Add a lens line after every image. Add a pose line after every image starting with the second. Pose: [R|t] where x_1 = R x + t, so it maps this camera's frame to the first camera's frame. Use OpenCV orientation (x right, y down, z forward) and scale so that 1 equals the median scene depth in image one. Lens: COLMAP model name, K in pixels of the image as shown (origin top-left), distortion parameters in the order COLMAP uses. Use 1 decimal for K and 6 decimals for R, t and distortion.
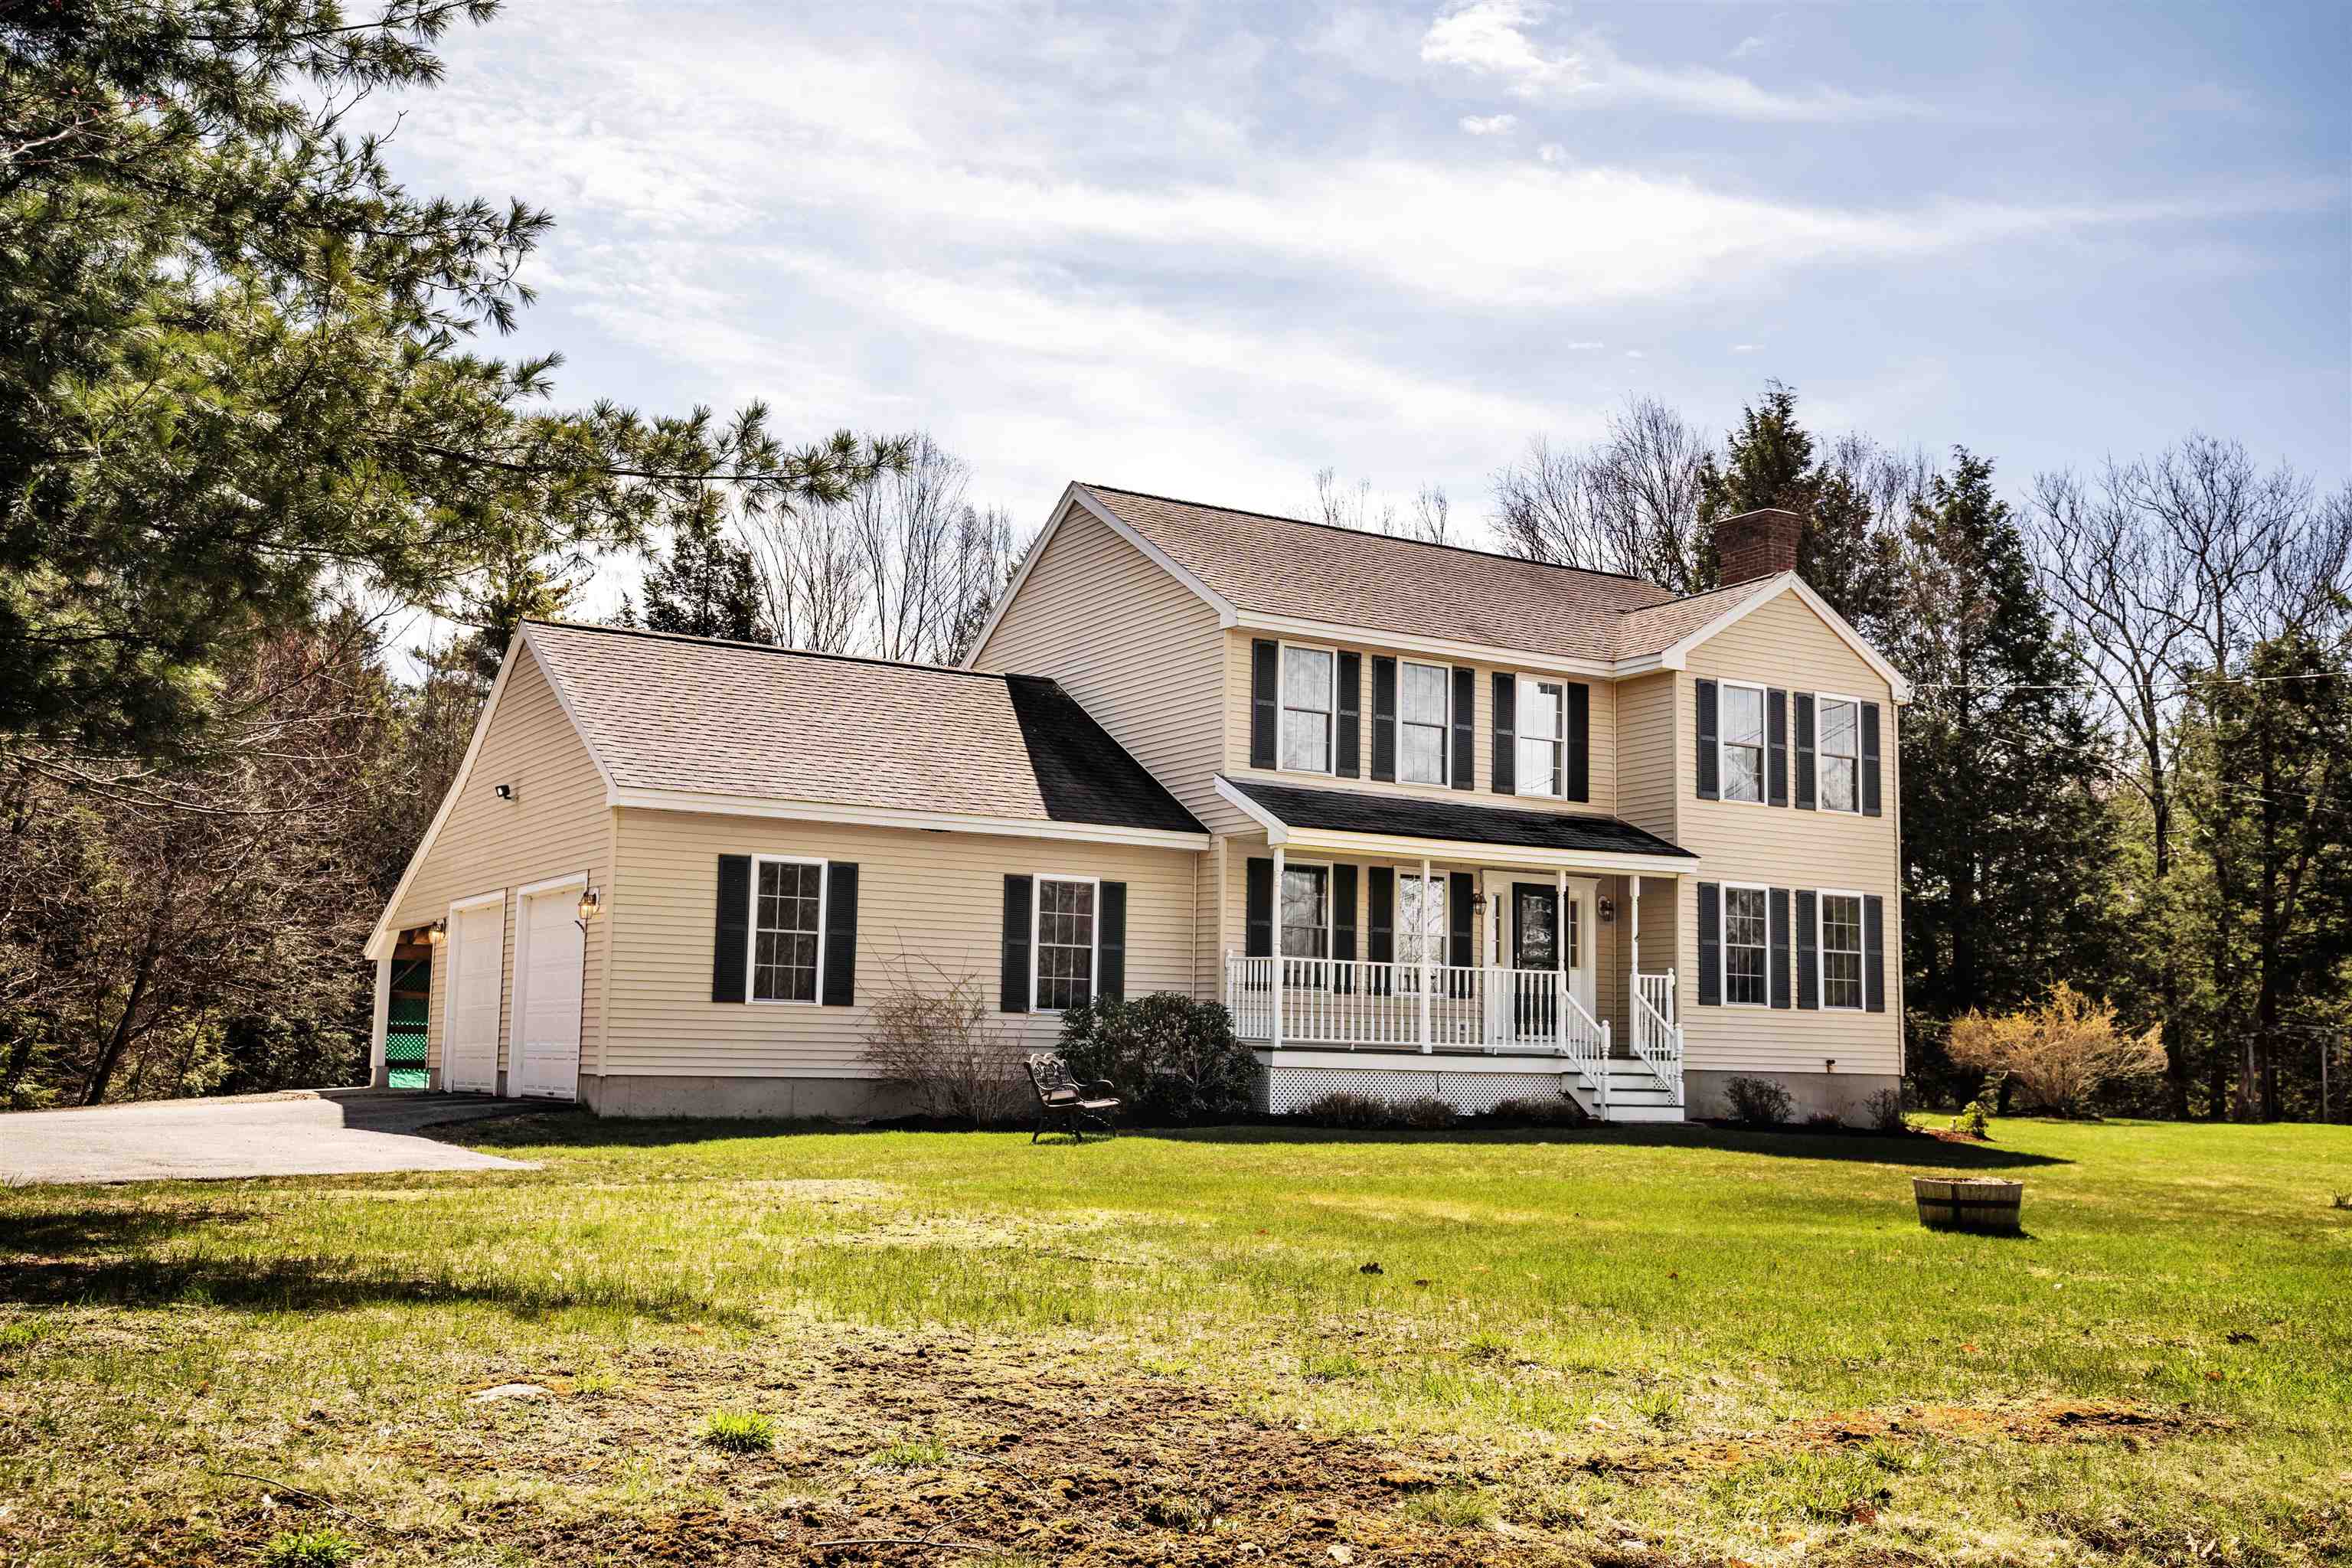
lens RADIAL K [[2411.1, 0, 1190.3], [0, 2411.1, 772.6], [0, 0, 1]] dist [-0.009623, 0.000000]
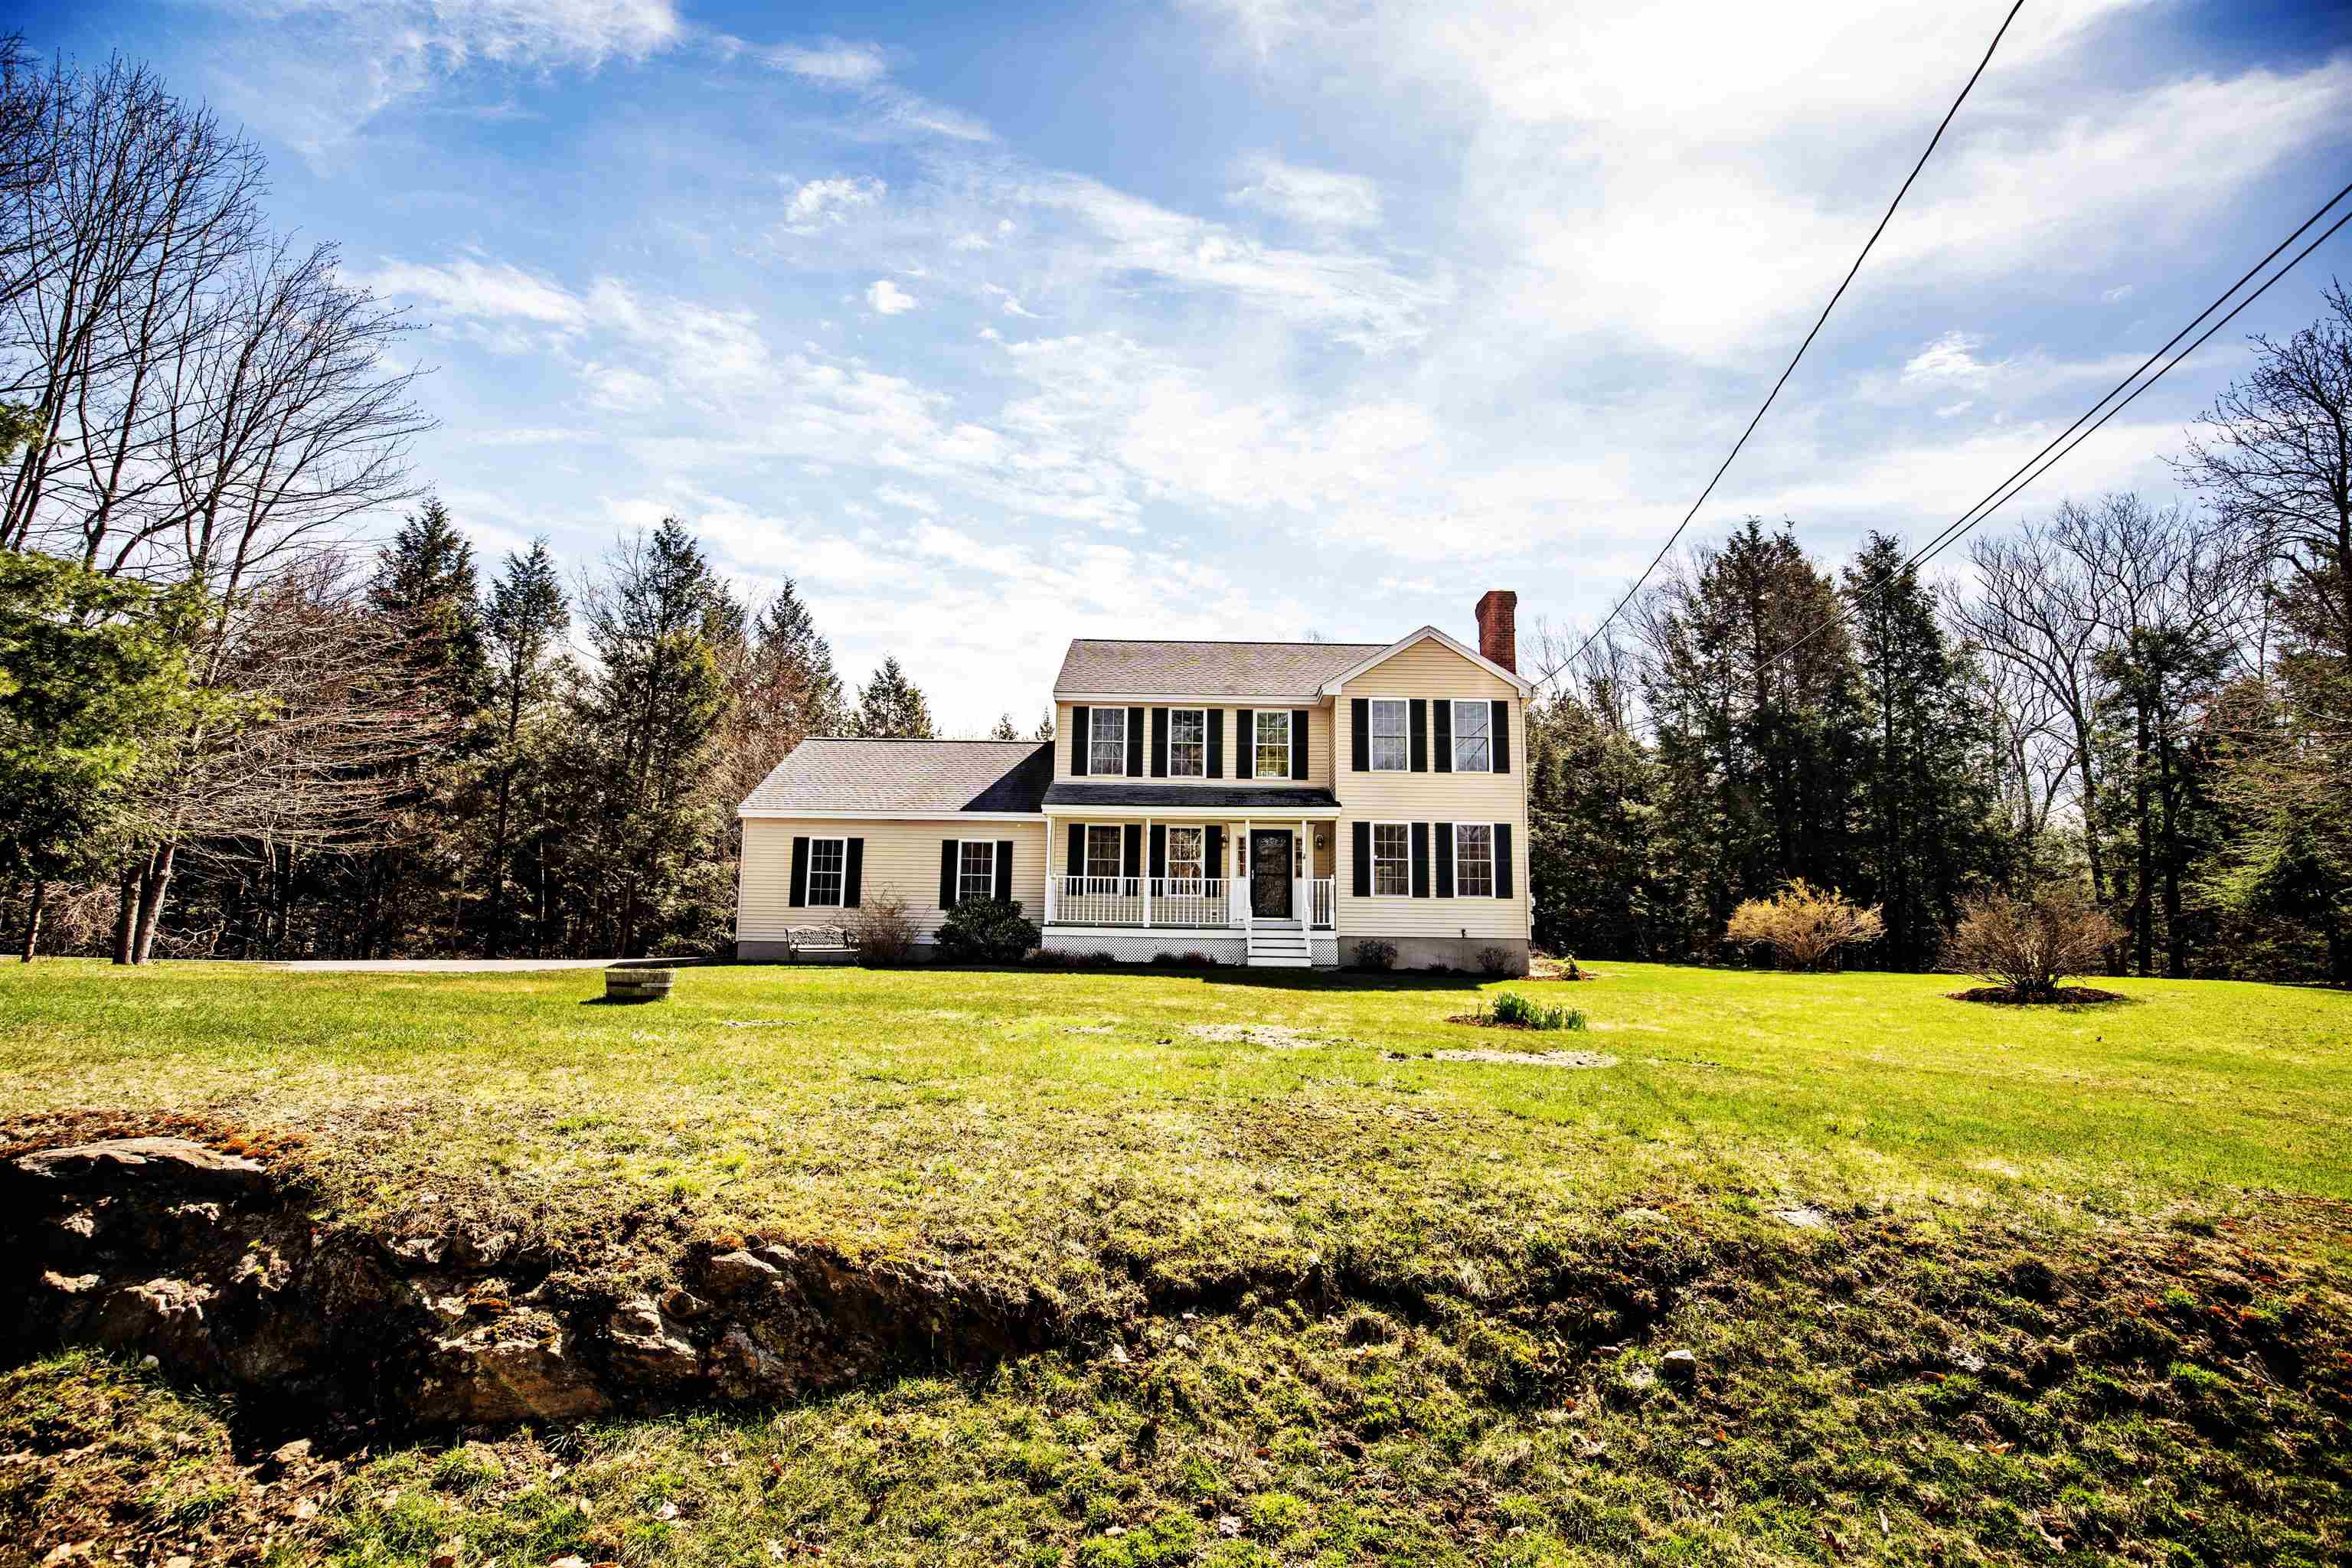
lens RADIAL K [[1101.6, 0, 1165.8], [0, 1101.6, 806.8], [0, 0, 1]] dist [-0.034670, 0.006361]
pose [[0.841007, -0.073938, -0.535949, 0.507324], [0.068218, 0.997203, -0.030525, 0.049426], [0.536707, -0.010890, 0.843699, 0.299091]]
